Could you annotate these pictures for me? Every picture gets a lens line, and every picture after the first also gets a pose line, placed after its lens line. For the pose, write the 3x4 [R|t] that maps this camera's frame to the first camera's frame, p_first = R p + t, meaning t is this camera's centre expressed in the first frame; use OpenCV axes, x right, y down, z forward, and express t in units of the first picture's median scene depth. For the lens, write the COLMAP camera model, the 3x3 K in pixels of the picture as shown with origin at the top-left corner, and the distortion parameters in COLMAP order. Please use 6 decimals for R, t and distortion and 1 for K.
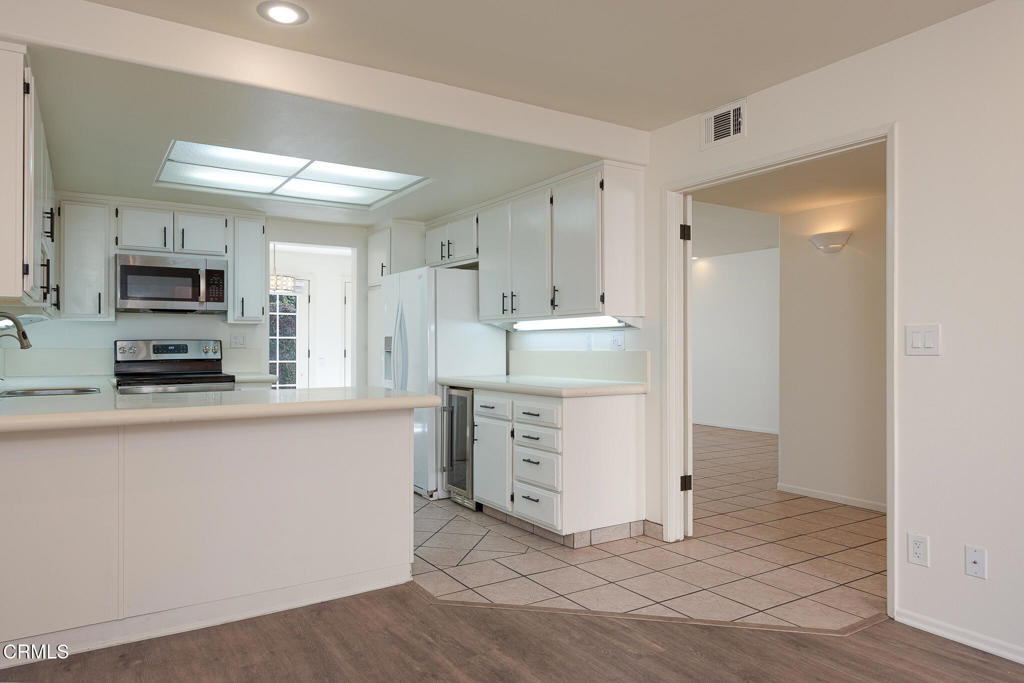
lens RADIAL K [[673.1, 0, 512.0], [0, 673.1, 341.5], [0, 0, 1]] dist [-0.000875, 0.001669]
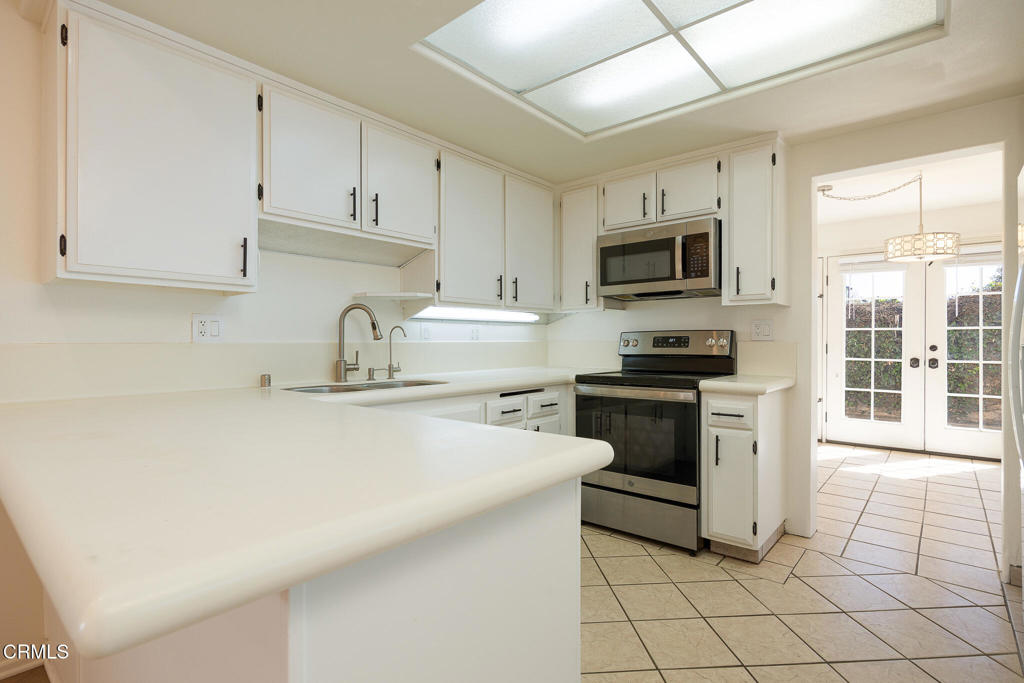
lens RADIAL K [[506.7, 0, 504.0], [0, 506.7, 335.3], [0, 0, 1]] dist [-0.000263, -0.000100]
pose [[0.279858, -0.009075, -0.959999, 0.027100], [0.005750, 0.999953, -0.007777, 0.006859], [0.960024, -0.003343, 0.279897, 0.641839]]
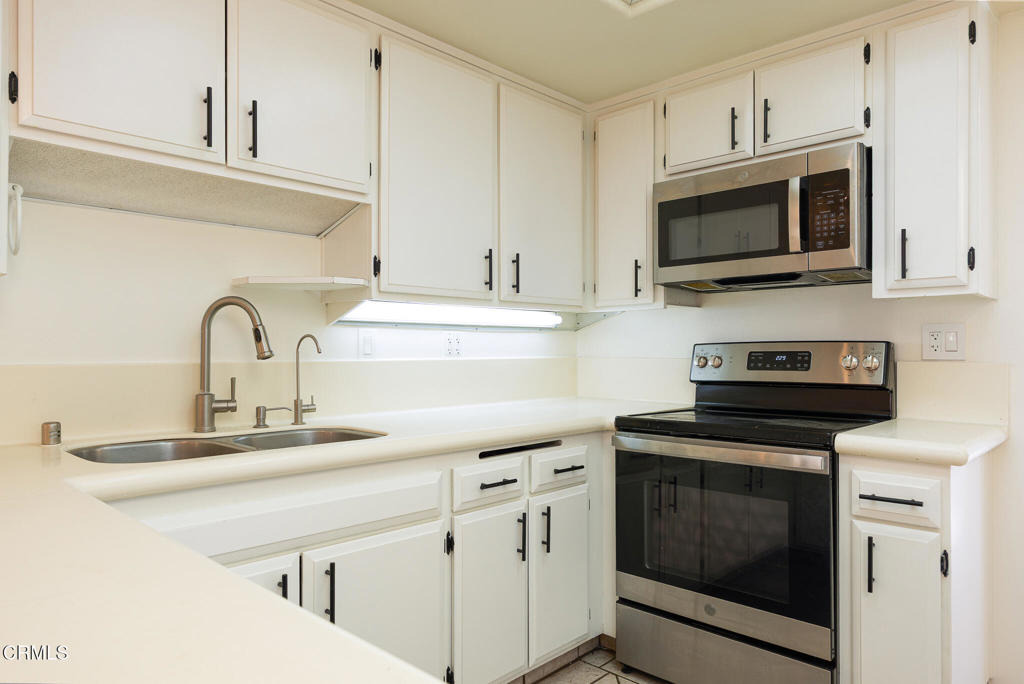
lens RADIAL K [[673.1, 0, 512.0], [0, 673.1, 342.0], [0, 0, 1]] dist [-0.000875, 0.001669]
pose [[0.238703, -0.009919, -0.971042, -0.084764], [0.004915, 0.999947, -0.009006, 0.001086], [0.971080, -0.002623, 0.238739, 0.708192]]
